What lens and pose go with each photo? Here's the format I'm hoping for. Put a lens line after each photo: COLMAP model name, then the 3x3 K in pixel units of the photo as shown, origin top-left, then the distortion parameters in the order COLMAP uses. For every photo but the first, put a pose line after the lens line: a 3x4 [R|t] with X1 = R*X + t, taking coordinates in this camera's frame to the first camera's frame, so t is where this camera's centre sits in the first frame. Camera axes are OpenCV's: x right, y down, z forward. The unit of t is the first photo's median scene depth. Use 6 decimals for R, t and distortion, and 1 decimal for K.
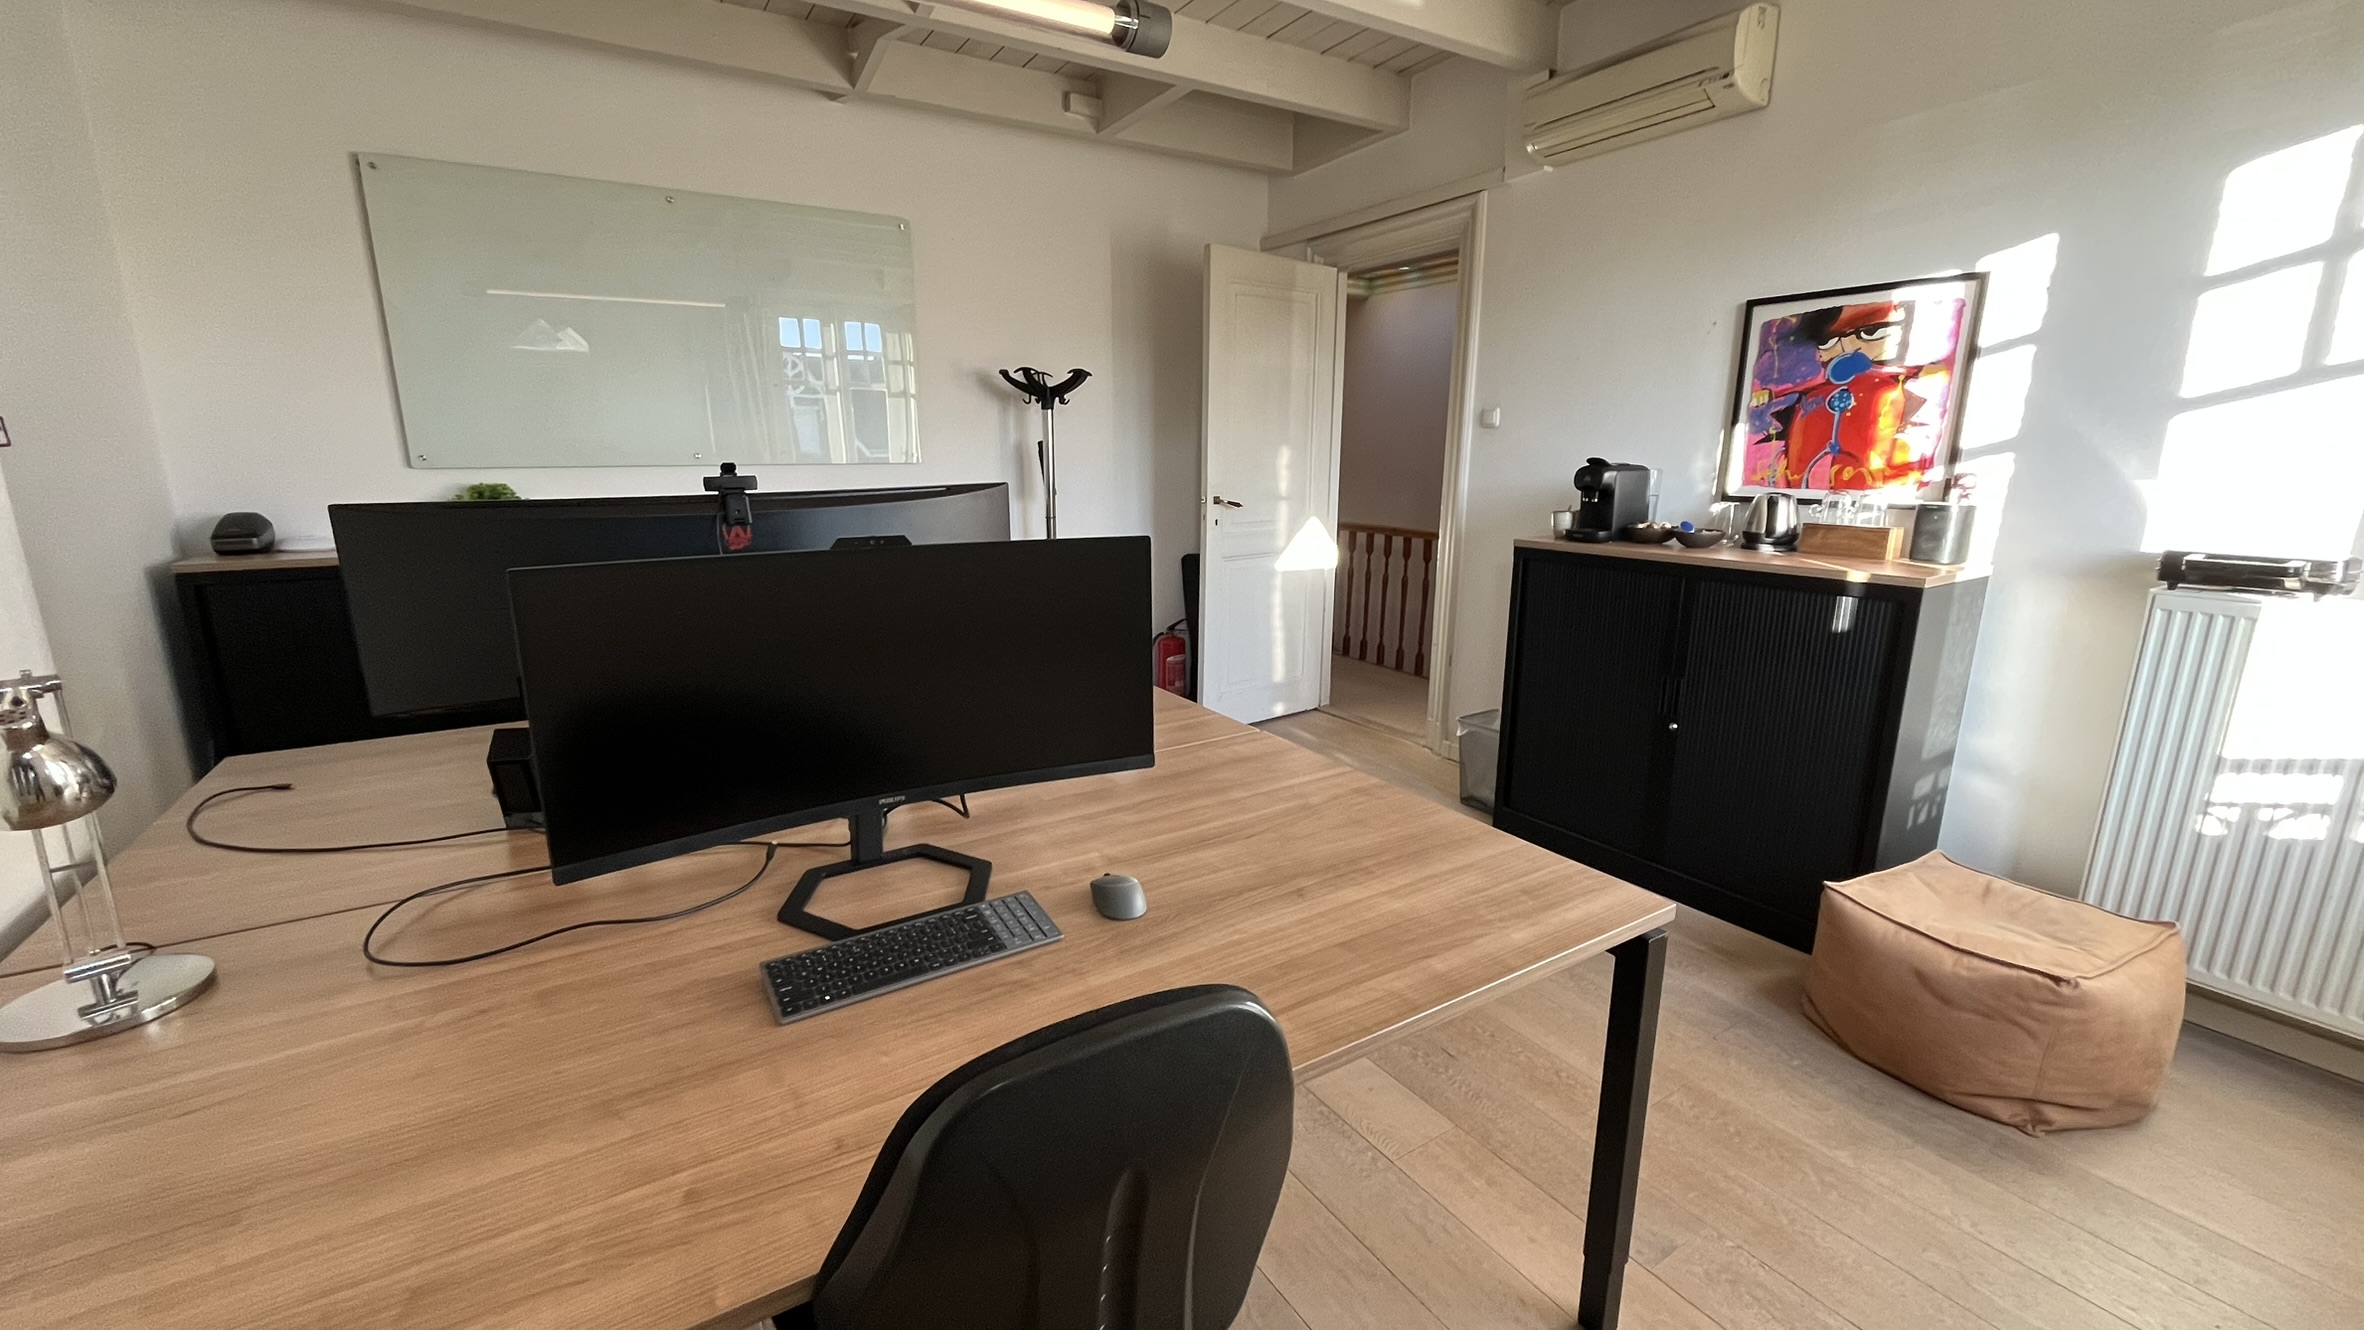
lens RADIAL K [[948.5, 0, 1172.0], [0, 948.5, 663.1], [0, 0, 1]] dist [0.000342, 0.000299]
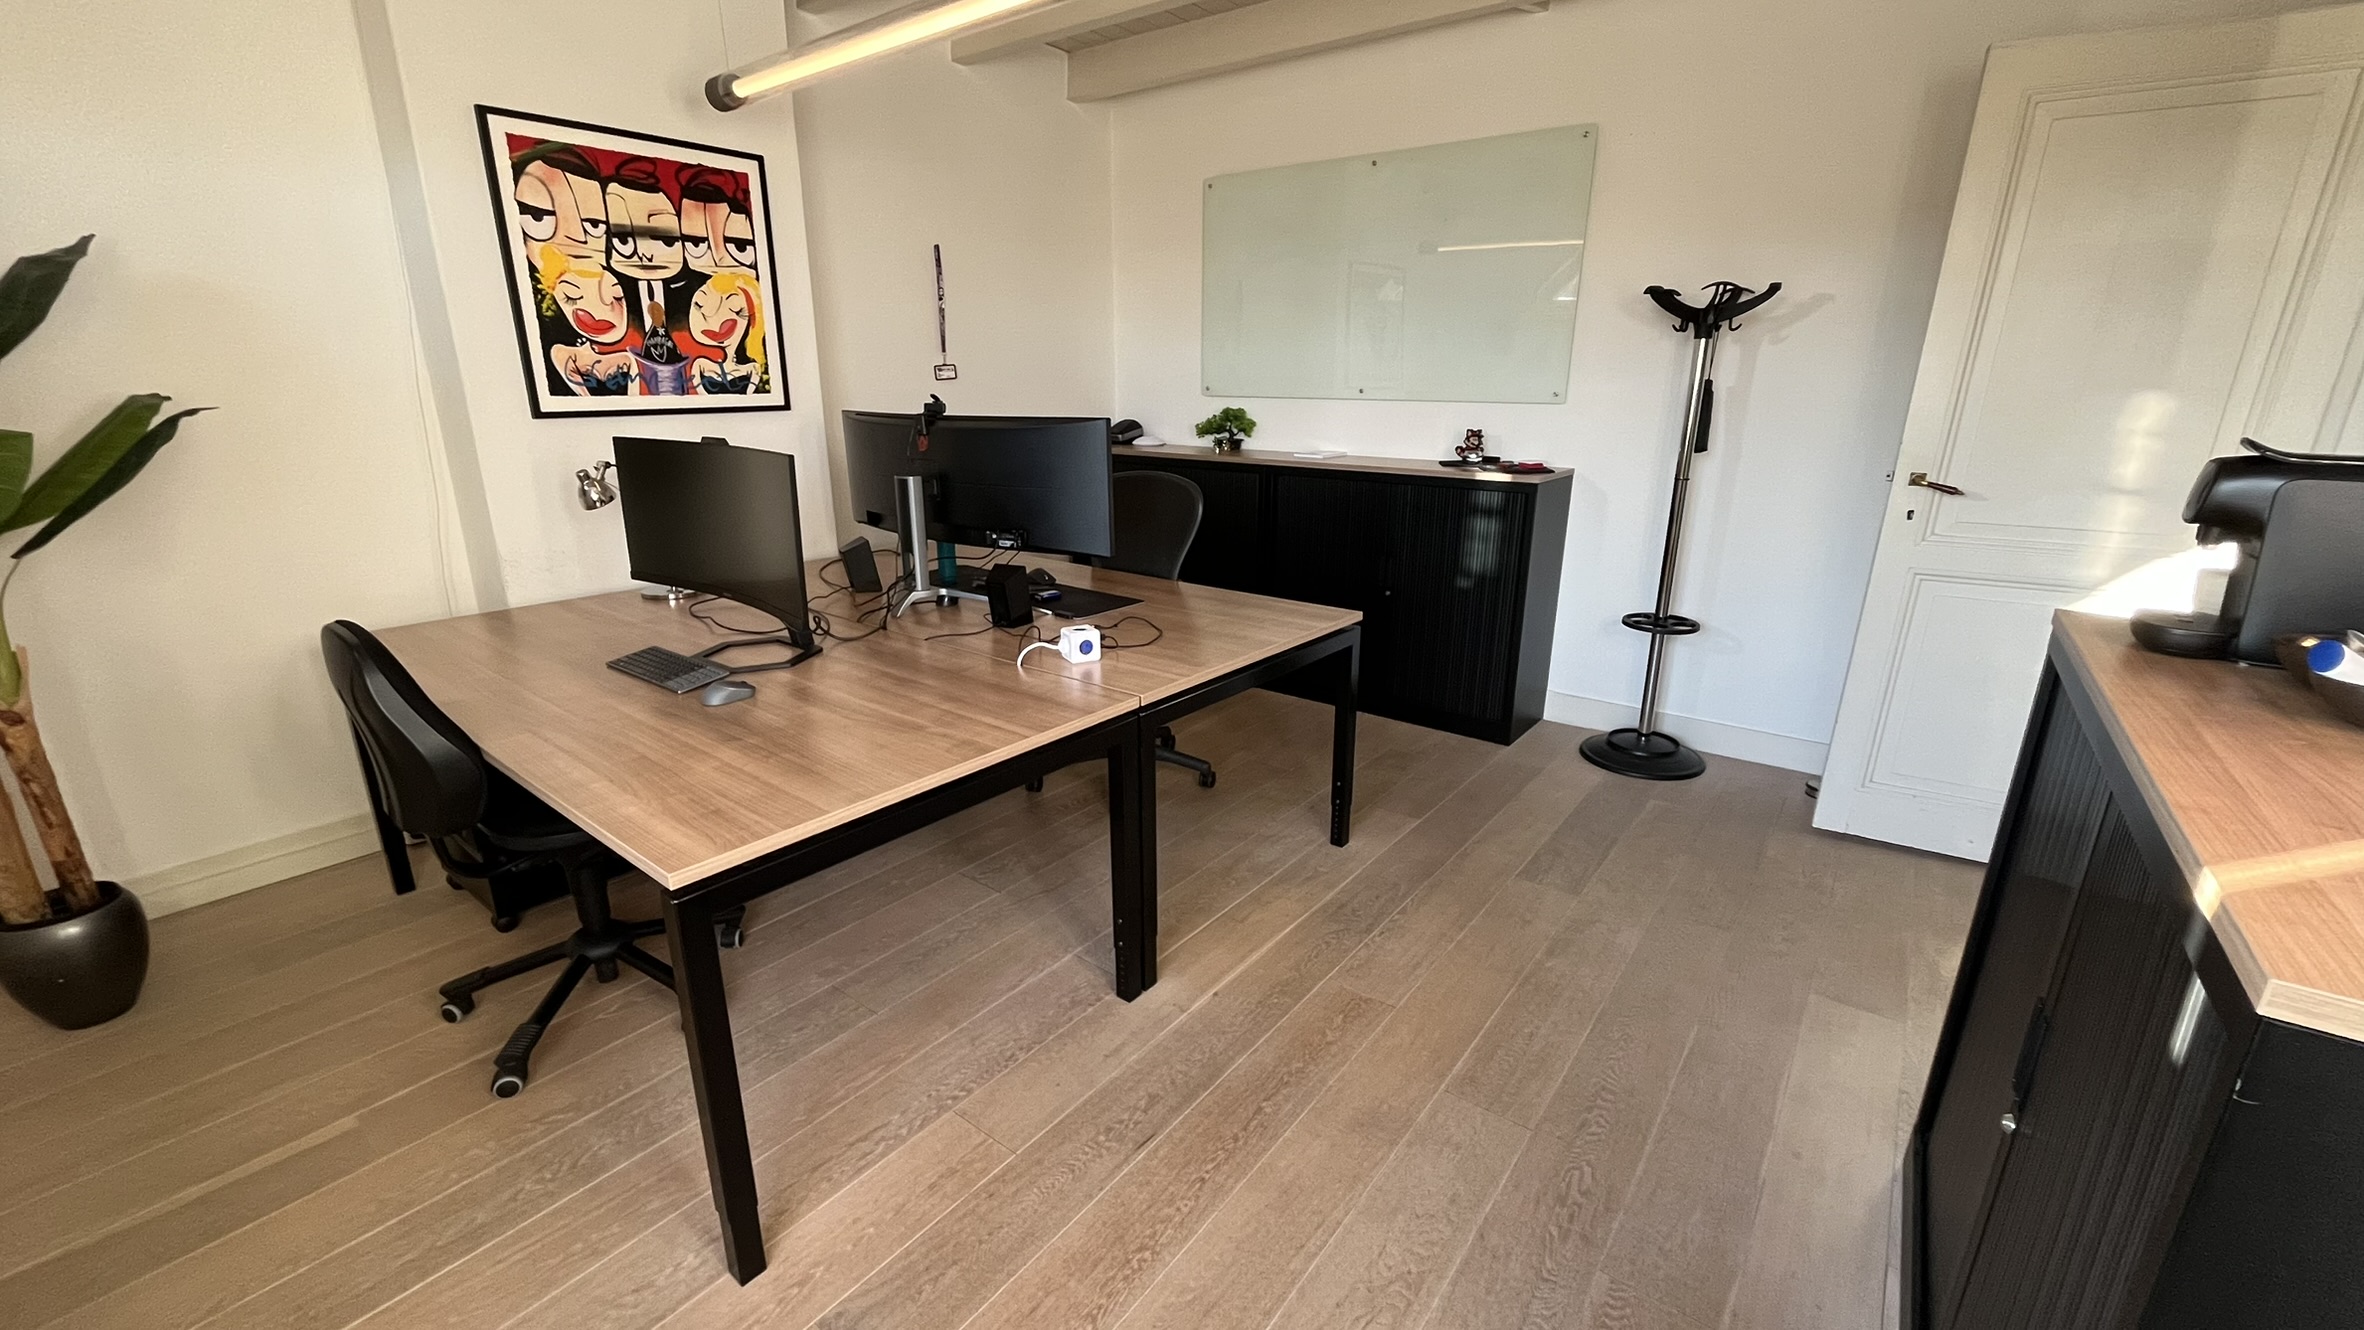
lens RADIAL K [[948.5, 0, 1176.0], [0, 948.5, 663.9], [0, 0, 1]] dist [0.000342, 0.000299]
pose [[0.351702, 0.274623, -0.894924, 1.384707], [-0.216312, 0.953969, 0.207732, -0.238491], [0.910777, 0.120523, 0.394917, 0.969955]]
